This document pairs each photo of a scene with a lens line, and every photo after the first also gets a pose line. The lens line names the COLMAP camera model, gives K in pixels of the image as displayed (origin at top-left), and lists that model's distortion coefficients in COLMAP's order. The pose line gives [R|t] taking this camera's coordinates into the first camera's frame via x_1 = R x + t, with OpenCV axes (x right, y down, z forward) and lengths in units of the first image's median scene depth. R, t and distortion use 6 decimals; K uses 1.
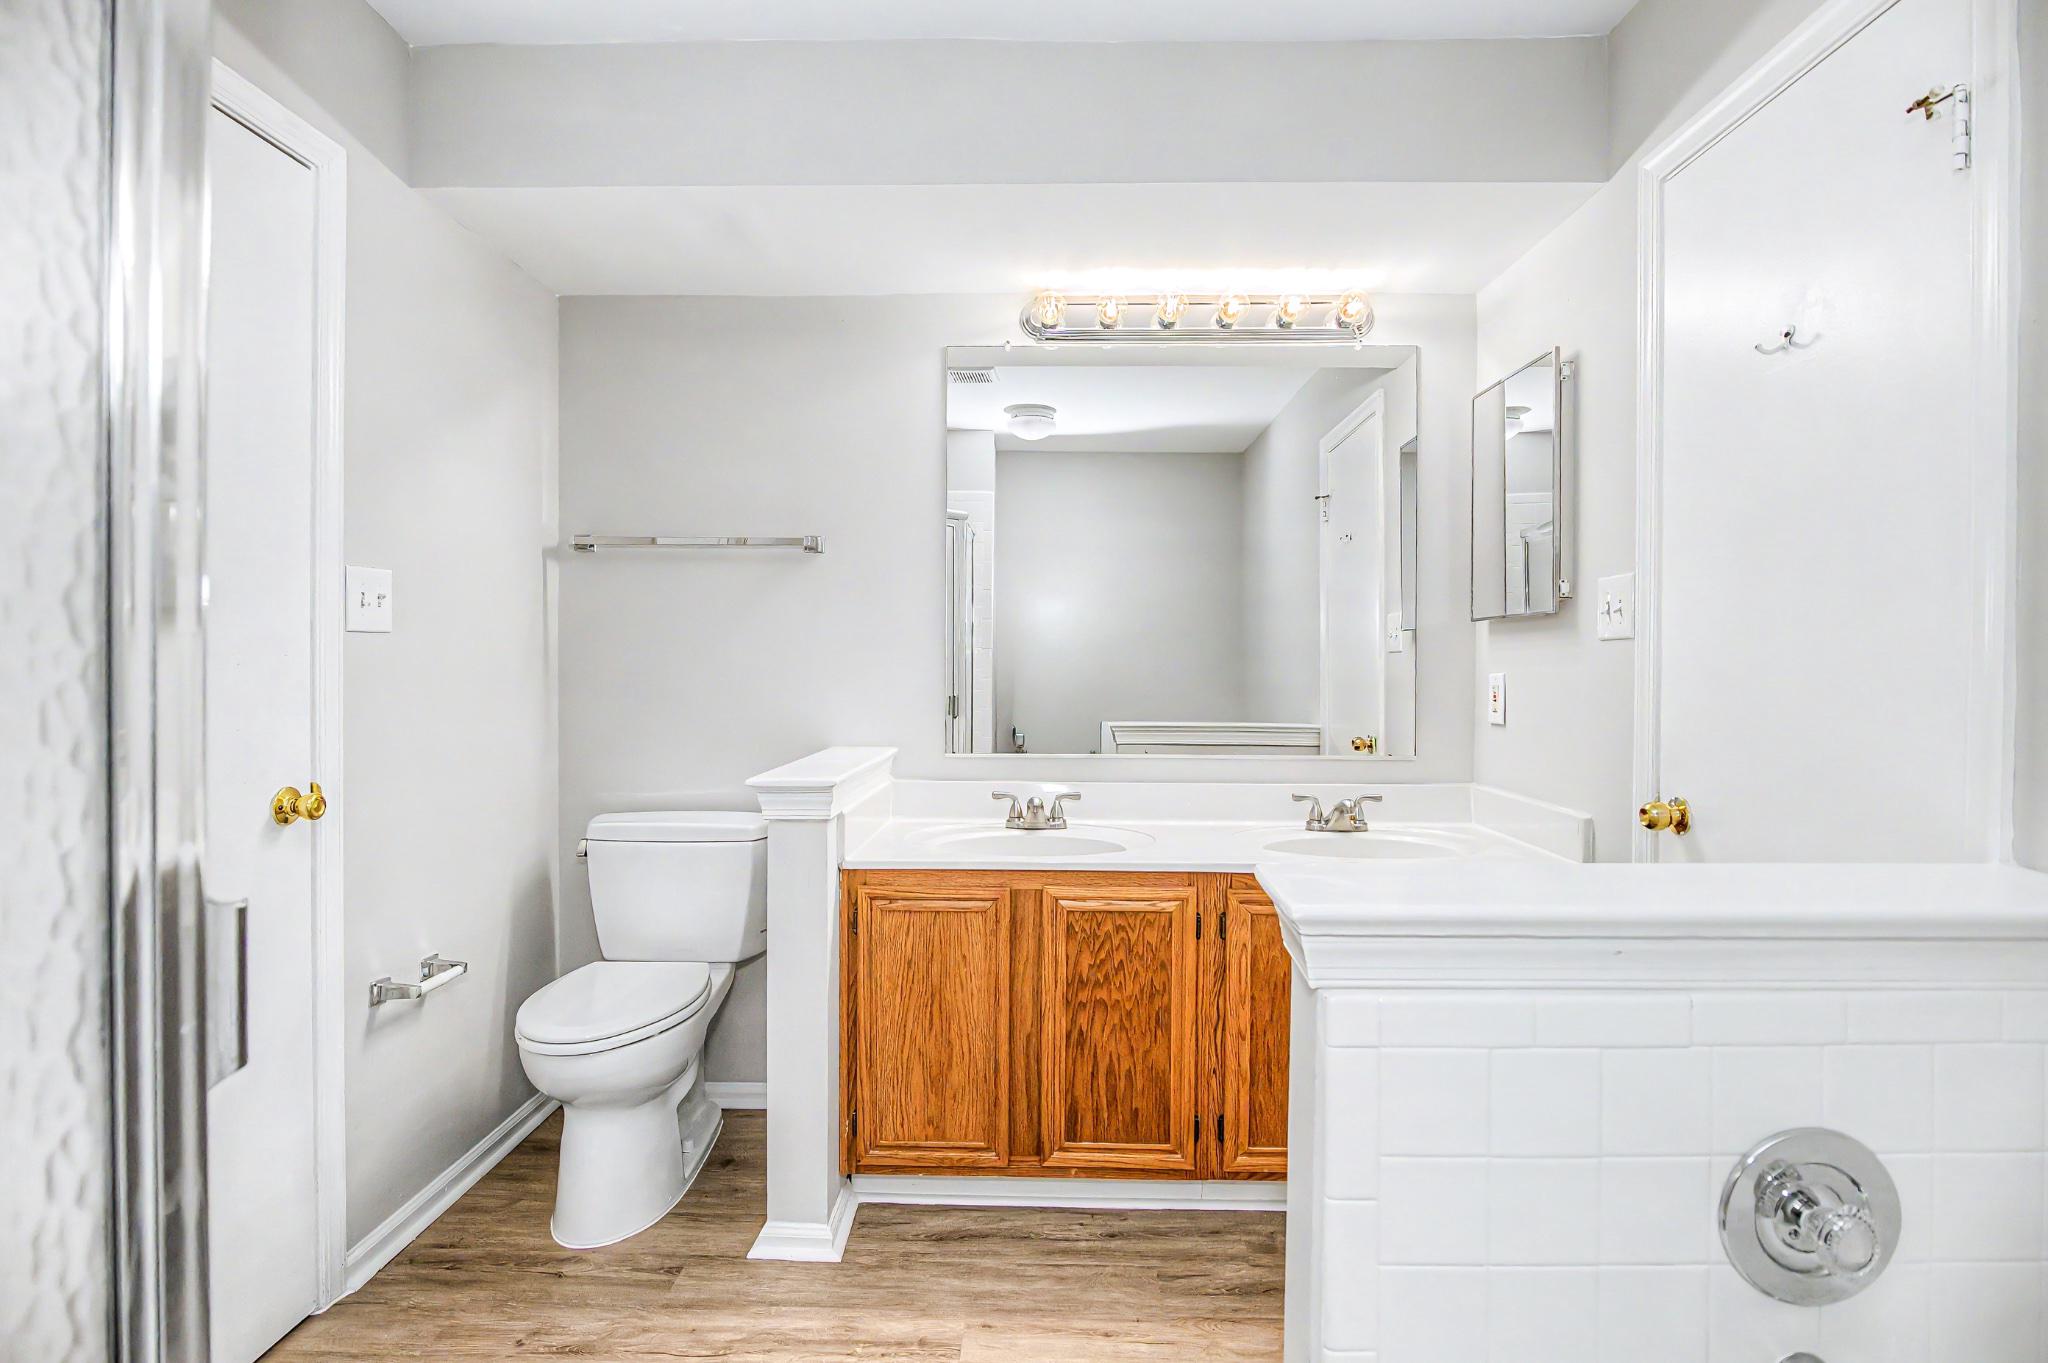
lens RADIAL K [[1022.4, 0, 1031.5], [0, 1022.4, 673.6], [0, 0, 1]] dist [-0.007491, -0.000614]
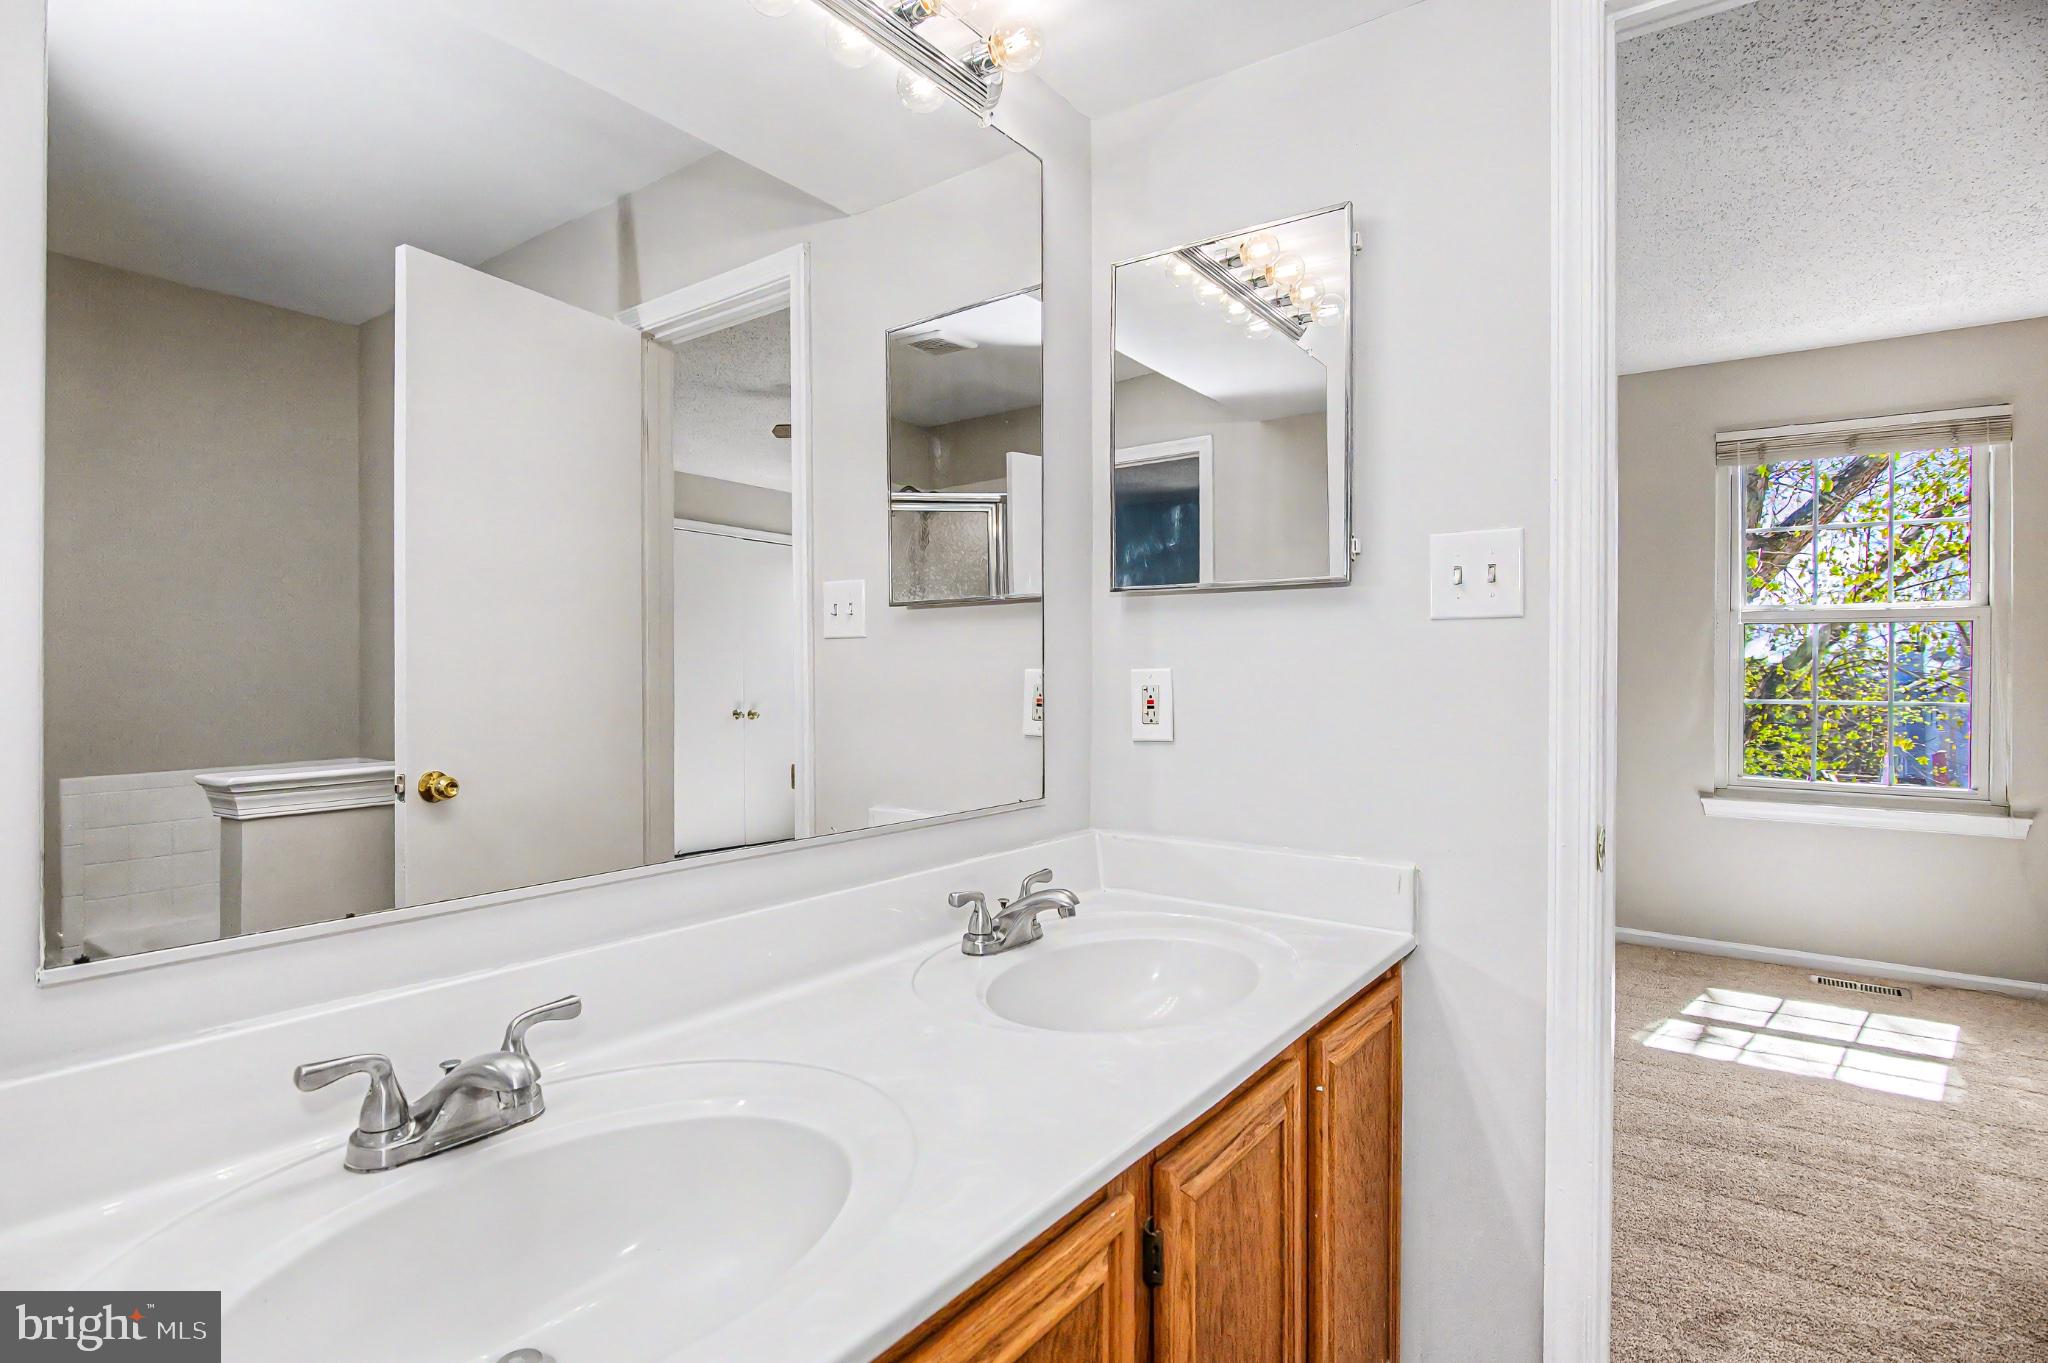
lens RADIAL K [[1019.2, 0, 1020.9], [0, 1019.2, 674.8], [0, 0, 1]] dist [-0.013395, -0.001023]
pose [[0.581840, -0.004206, 0.813292, -0.187231], [0.003968, 0.999989, 0.002332, 0.002366], [-0.813293, 0.001870, 0.581851, 0.800162]]
